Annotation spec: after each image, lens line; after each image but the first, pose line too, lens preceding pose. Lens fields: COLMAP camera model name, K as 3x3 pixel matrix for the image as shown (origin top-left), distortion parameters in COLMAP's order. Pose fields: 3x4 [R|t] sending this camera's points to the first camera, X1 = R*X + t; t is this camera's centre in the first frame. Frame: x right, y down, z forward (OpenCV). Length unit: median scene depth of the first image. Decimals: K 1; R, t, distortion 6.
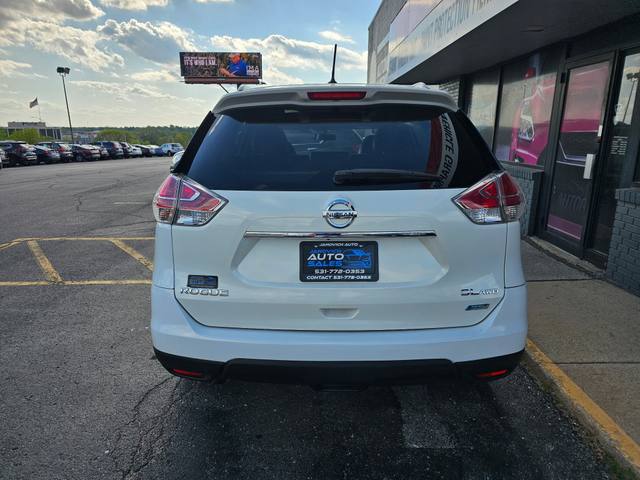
lens RADIAL K [[430.2, 0, 306.9], [0, 430.2, 232.9], [0, 0, 1]] dist [0.048580, -0.045260]
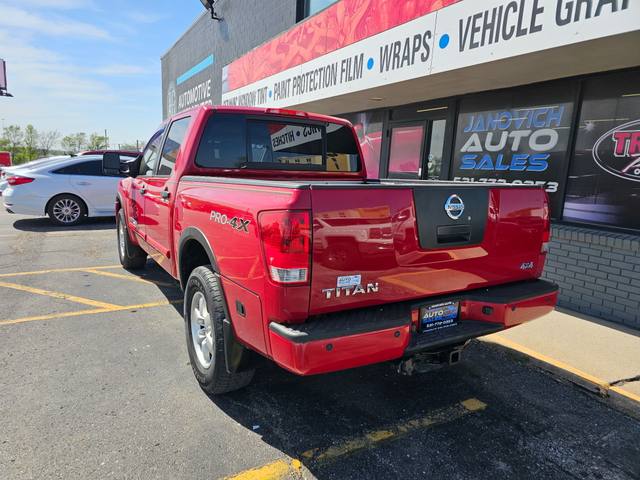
lens RADIAL K [[430.2, 0, 310.6], [0, 430.2, 240.0], [0, 0, 1]] dist [0.048580, -0.045260]
pose [[0.871138, -0.047026, 0.488781, -0.318142], [0.070982, 0.997009, -0.030586, 0.016250], [-0.485880, 0.061339, 0.871870, -0.082179]]
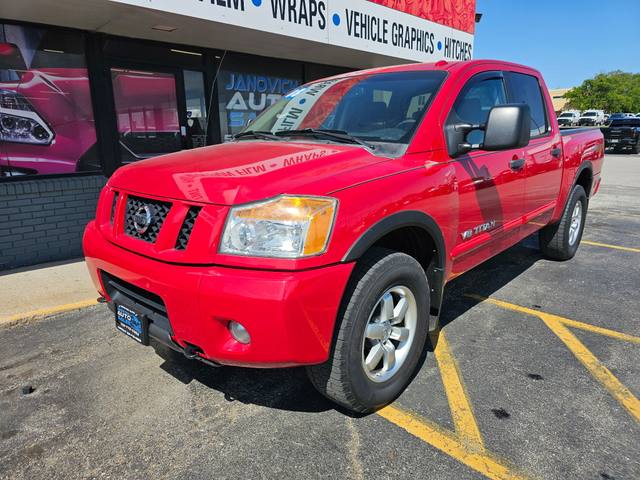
lens RADIAL K [[430.2, 0, 312.3], [0, 430.2, 236.6], [0, 0, 1]] dist [0.048580, -0.045260]
pose [[-0.711435, -0.150979, 0.686342, -0.409533], [0.175902, 0.907302, 0.381919, -0.301247], [-0.680381, 0.392440, -0.618929, 1.342952]]
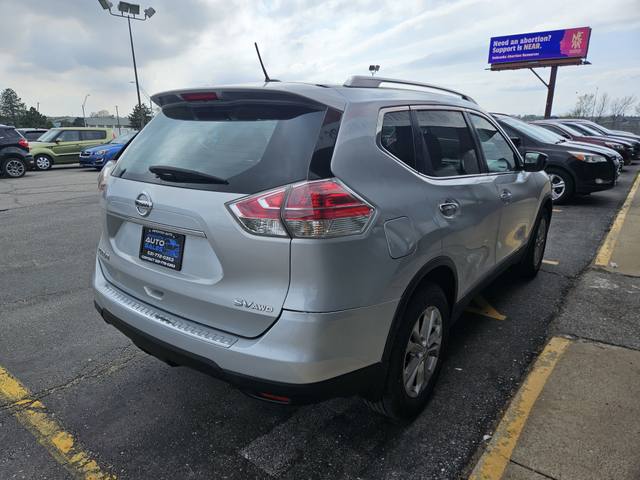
lens RADIAL K [[428.2, 0, 312.4], [0, 428.2, 244.1], [0, 0, 1]] dist [0.060019, -0.049169]
pose [[0.795925, 0.164588, -0.582592, 0.326242], [-0.138596, 0.986315, 0.089296, -0.032472], [0.589316, 0.009672, 0.807844, 0.099860]]
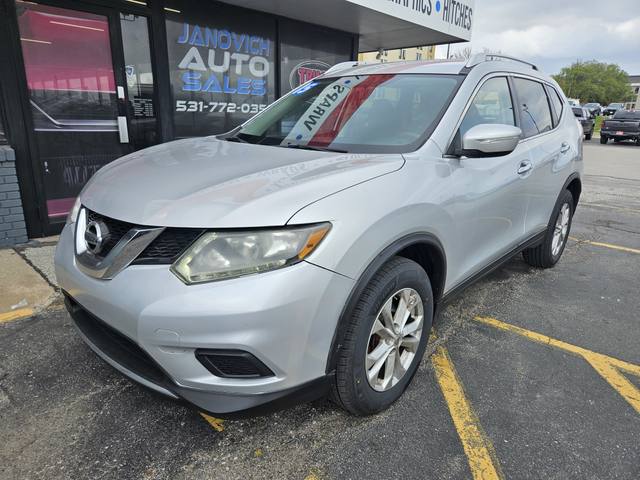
lens RADIAL K [[428.2, 0, 314.2], [0, 428.2, 246.7], [0, 0, 1]] dist [0.060019, -0.049169]
pose [[-0.749954, -0.209724, 0.627363, -0.285991], [0.129832, 0.883294, 0.450483, -0.253742], [-0.648624, 0.419293, -0.635201, 1.216997]]
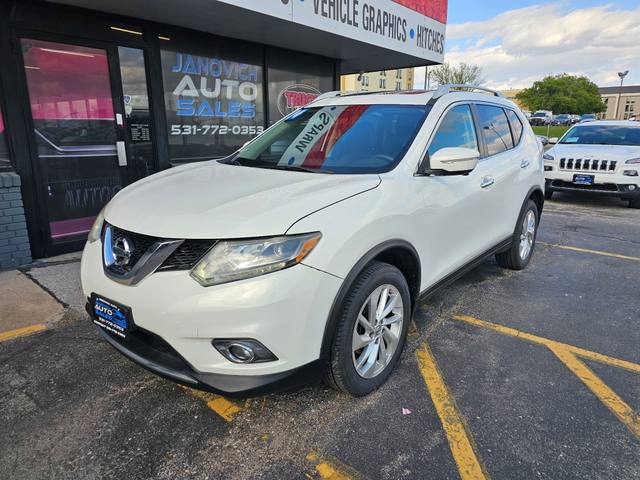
lens RADIAL K [[430.2, 0, 321.1], [0, 430.2, 238.2], [0, 0, 1]] dist [0.048580, -0.045260]
pose [[-0.781022, -0.154130, 0.605184, -0.318527], [0.140780, 0.900668, 0.411070, -0.275373], [-0.608428, 0.406253, -0.681743, 1.256258]]
